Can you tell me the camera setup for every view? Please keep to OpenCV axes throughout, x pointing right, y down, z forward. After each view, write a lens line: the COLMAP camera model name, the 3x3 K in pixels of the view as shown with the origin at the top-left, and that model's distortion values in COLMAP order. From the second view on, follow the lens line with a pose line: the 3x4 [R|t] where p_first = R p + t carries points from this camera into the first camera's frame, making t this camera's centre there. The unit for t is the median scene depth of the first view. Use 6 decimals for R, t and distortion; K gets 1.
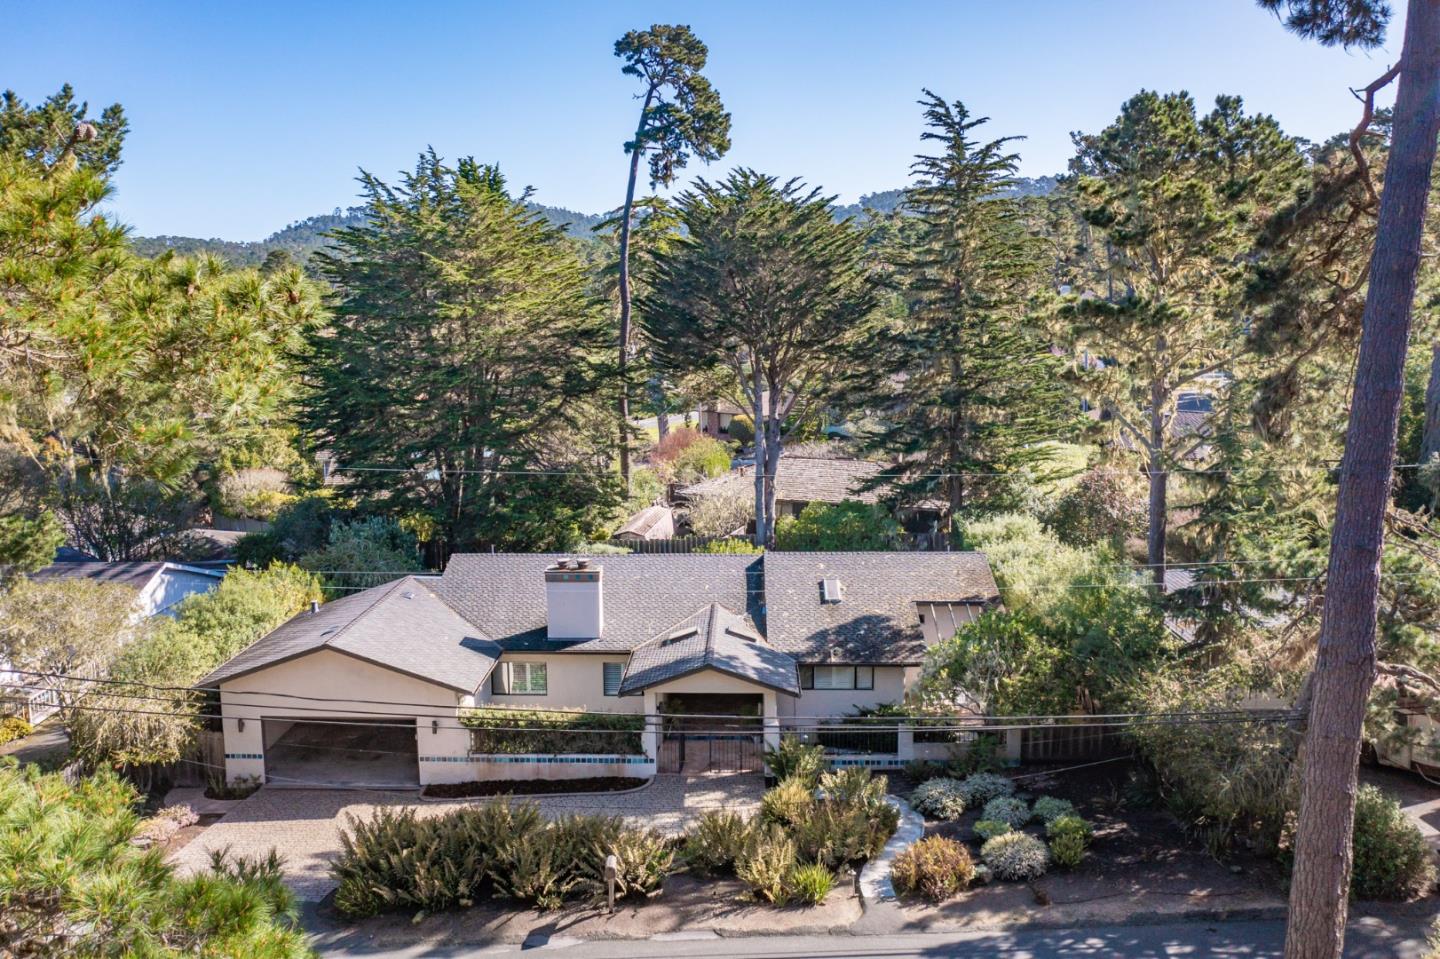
lens RADIAL K [[1131.8, 0, 710.1], [0, 1131.8, 483.6], [0, 0, 1]] dist [-0.017315, 0.000835]
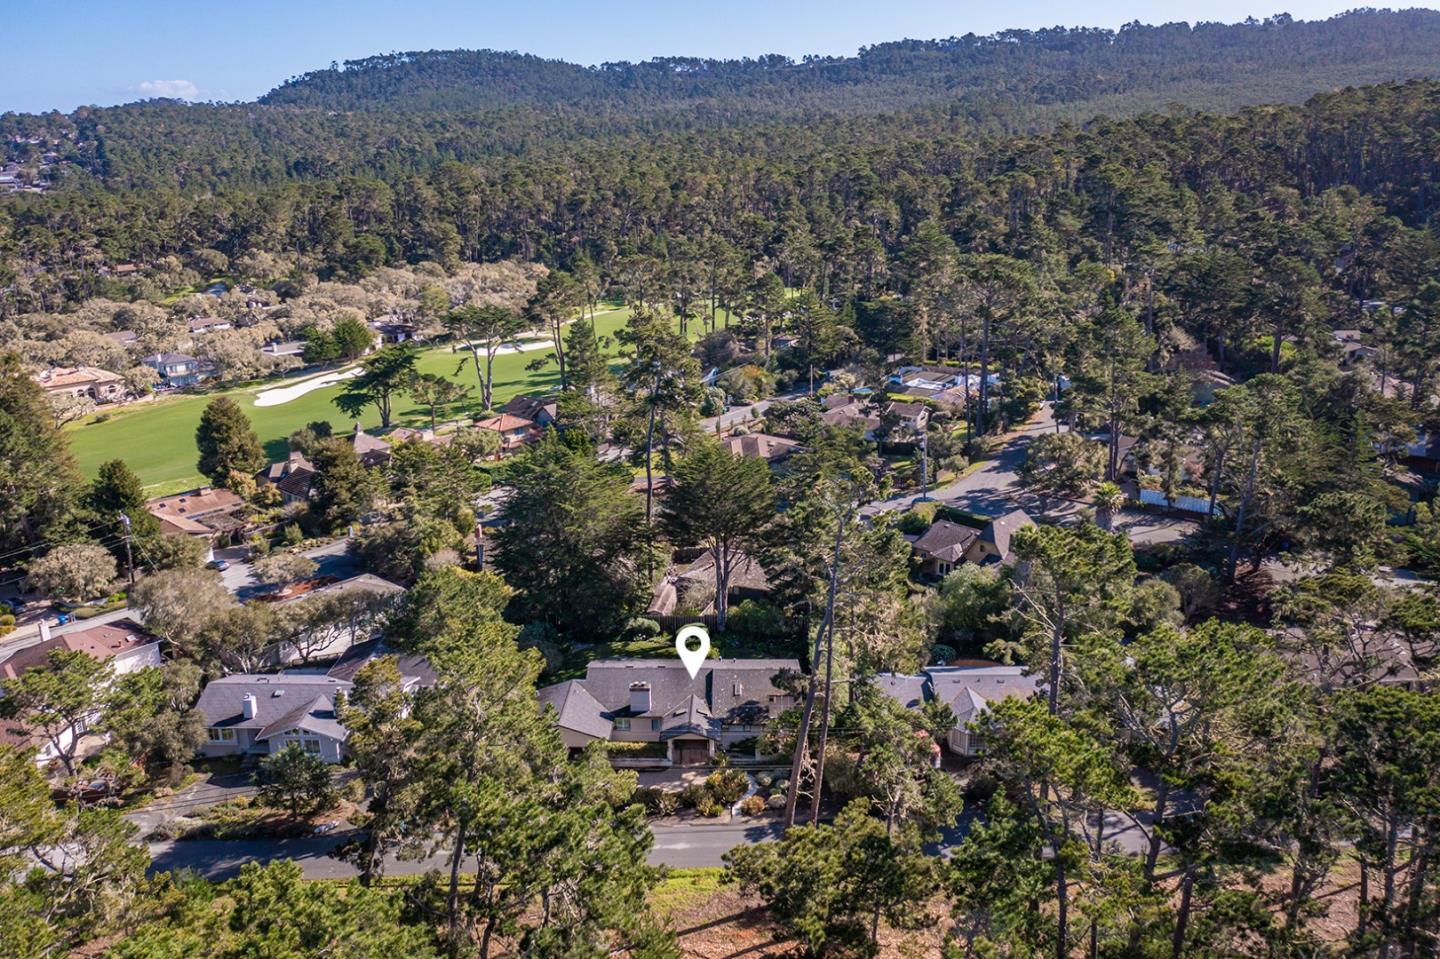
lens RADIAL K [[1131.8, 0, 713.1], [0, 1131.8, 480.1], [0, 0, 1]] dist [-0.017315, 0.000835]
pose [[0.999982, -0.005922, 0.000548, 0.059212], [0.005785, 0.989921, 0.141505, -0.865503], [-0.001380, -0.141499, 0.989937, -1.742880]]
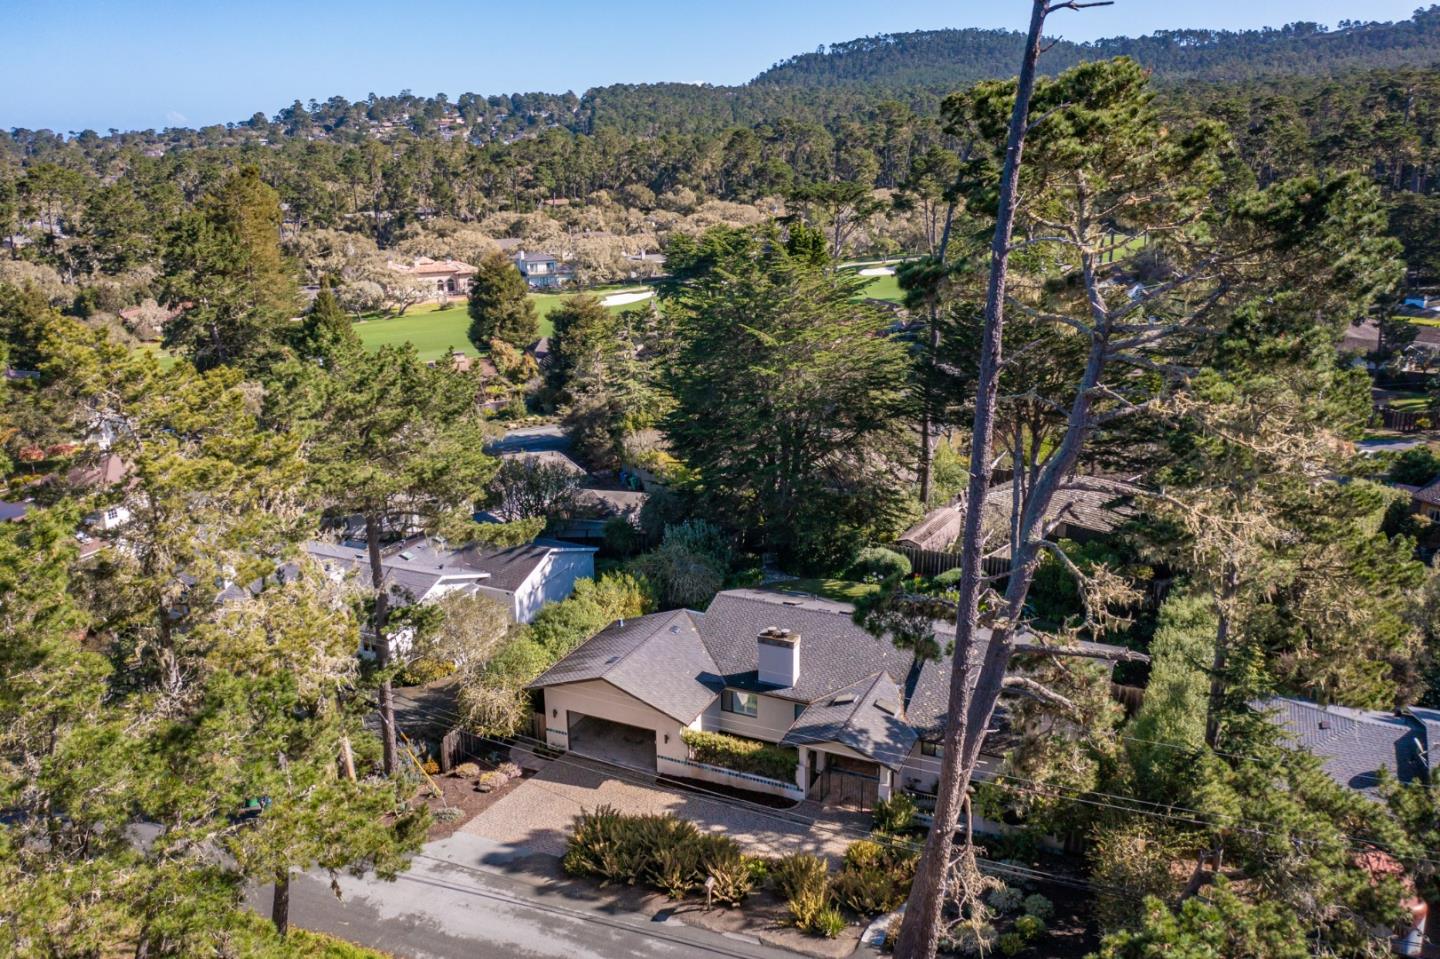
lens RADIAL K [[1131.8, 0, 713.3], [0, 1131.8, 473.1], [0, 0, 1]] dist [-0.017315, 0.000835]
pose [[0.918530, 0.105045, -0.381140, 0.348061], [-0.052471, 0.987918, 0.145822, -0.354618], [0.391853, -0.113943, 0.912945, -0.307733]]
